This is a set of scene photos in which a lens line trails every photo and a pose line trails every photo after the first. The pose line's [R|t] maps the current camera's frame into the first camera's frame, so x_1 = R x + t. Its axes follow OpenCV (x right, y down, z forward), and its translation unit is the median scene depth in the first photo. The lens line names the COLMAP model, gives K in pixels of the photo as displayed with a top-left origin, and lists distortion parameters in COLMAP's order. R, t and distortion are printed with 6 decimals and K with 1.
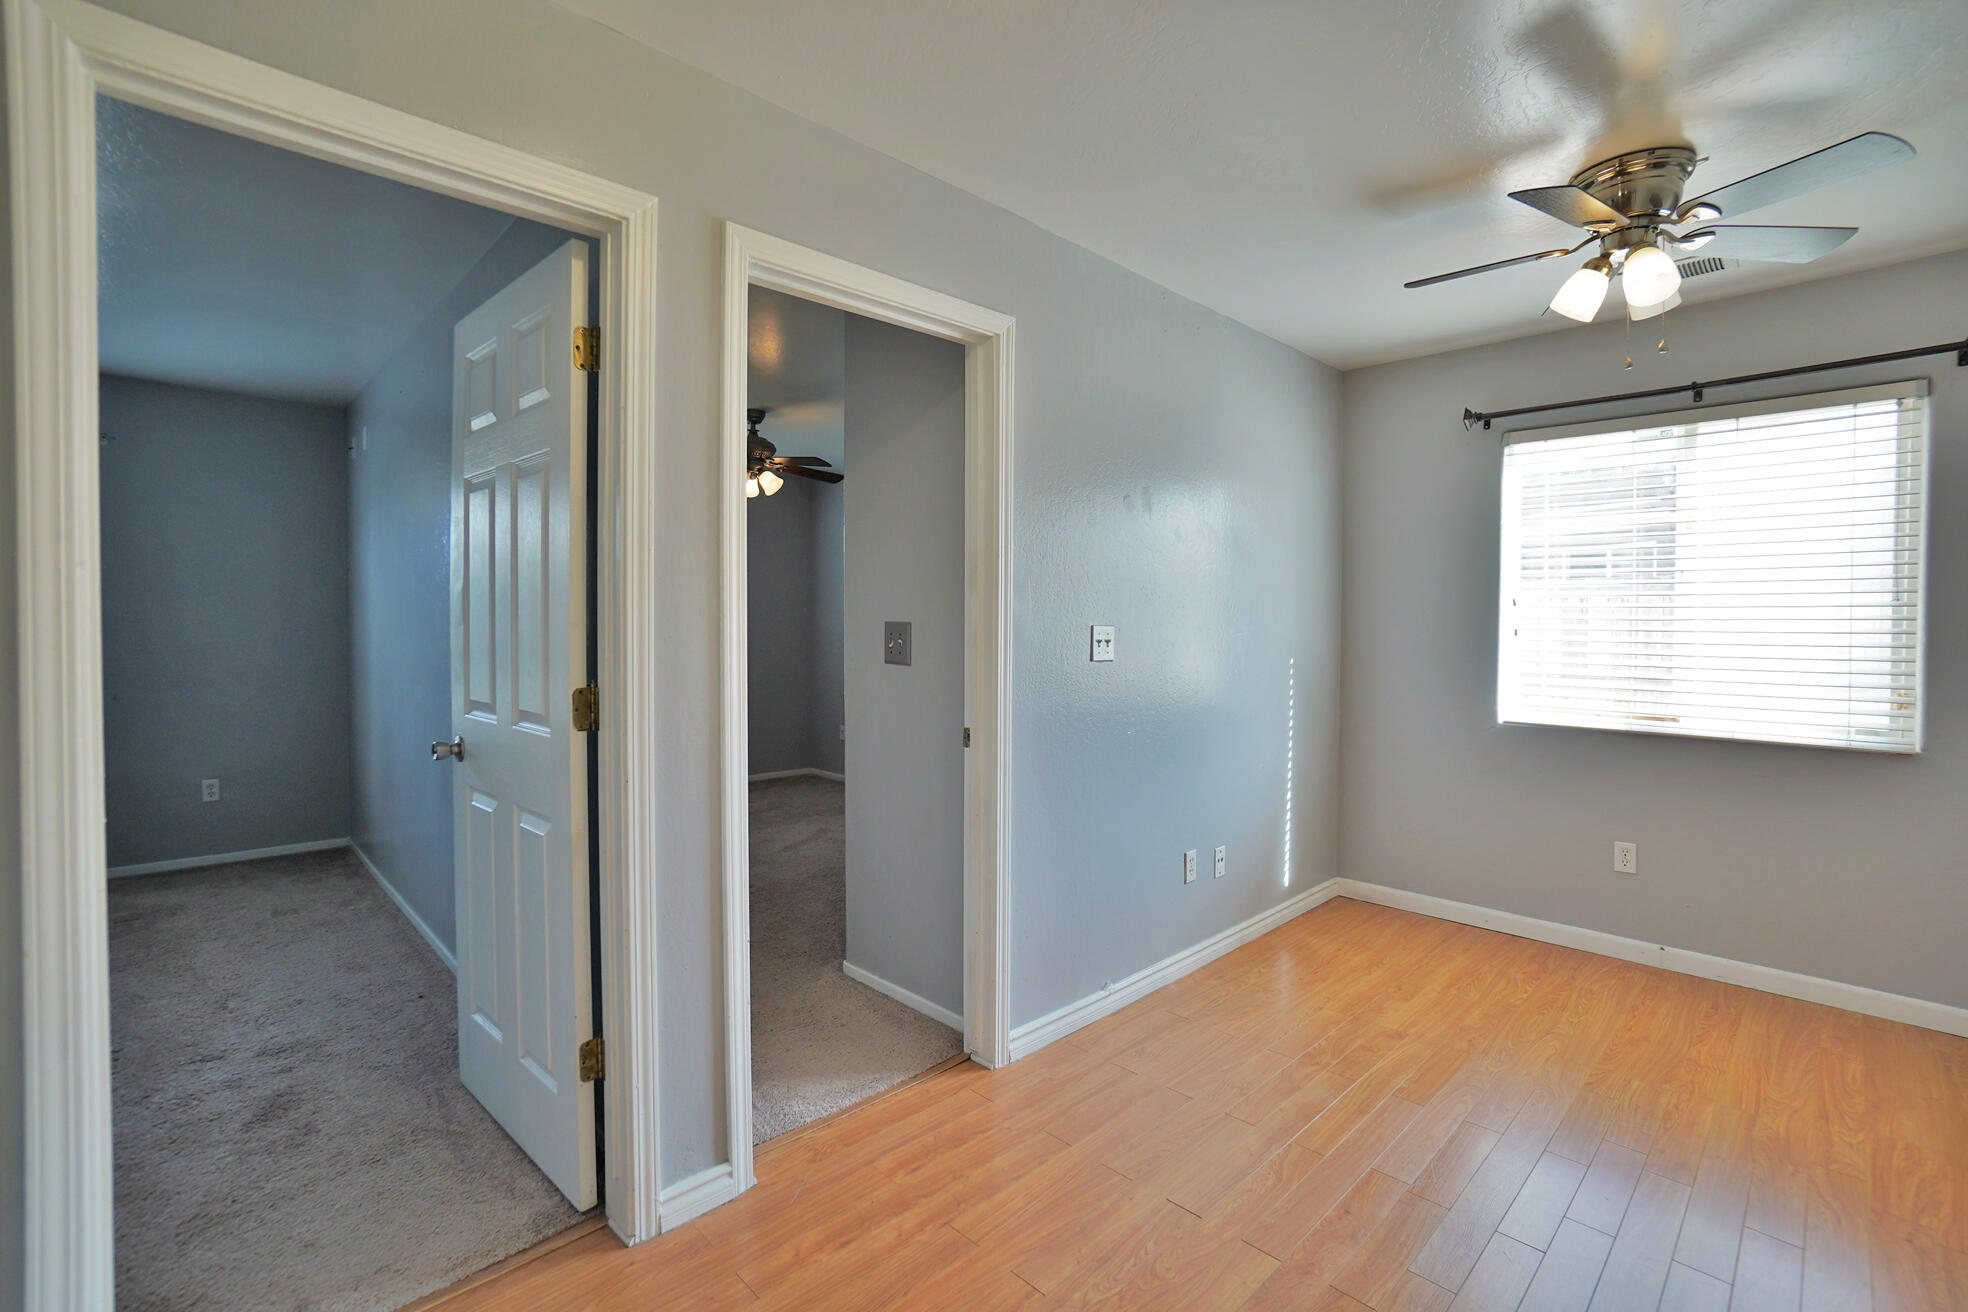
lens RADIAL K [[872.5, 0, 966.3], [0, 872.5, 640.9], [0, 0, 1]] dist [-0.062273, 0.022870]
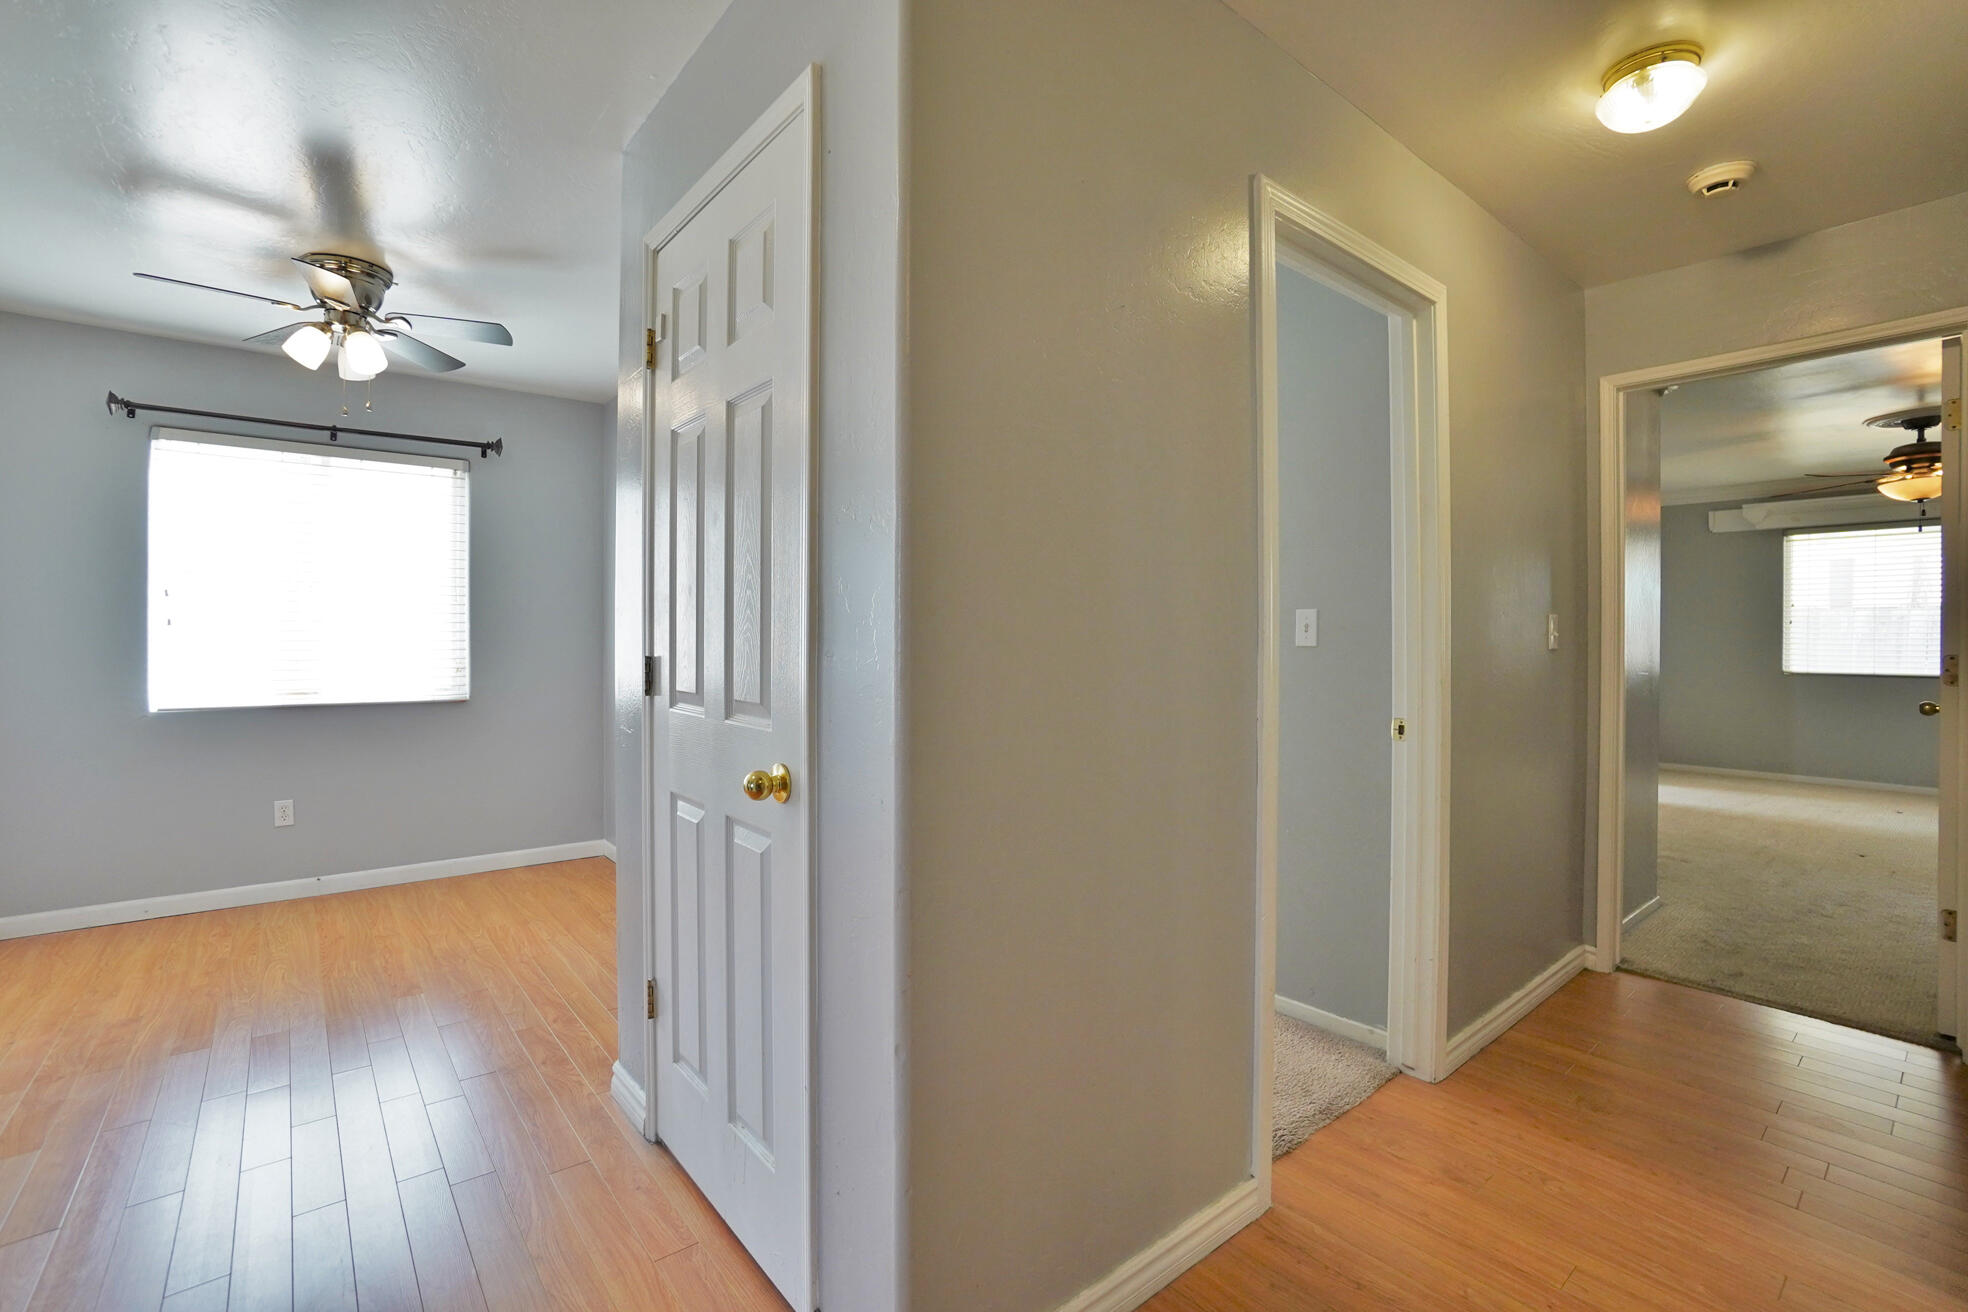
lens RADIAL K [[872.5, 0, 966.3], [0, 872.5, 640.9], [0, 0, 1]] dist [-0.062273, 0.022870]
pose [[0.077860, -0.008331, 0.996929, -0.373208], [0.022093, 0.999734, 0.006629, 0.034540], [-0.996719, 0.021509, 0.078023, -0.053149]]
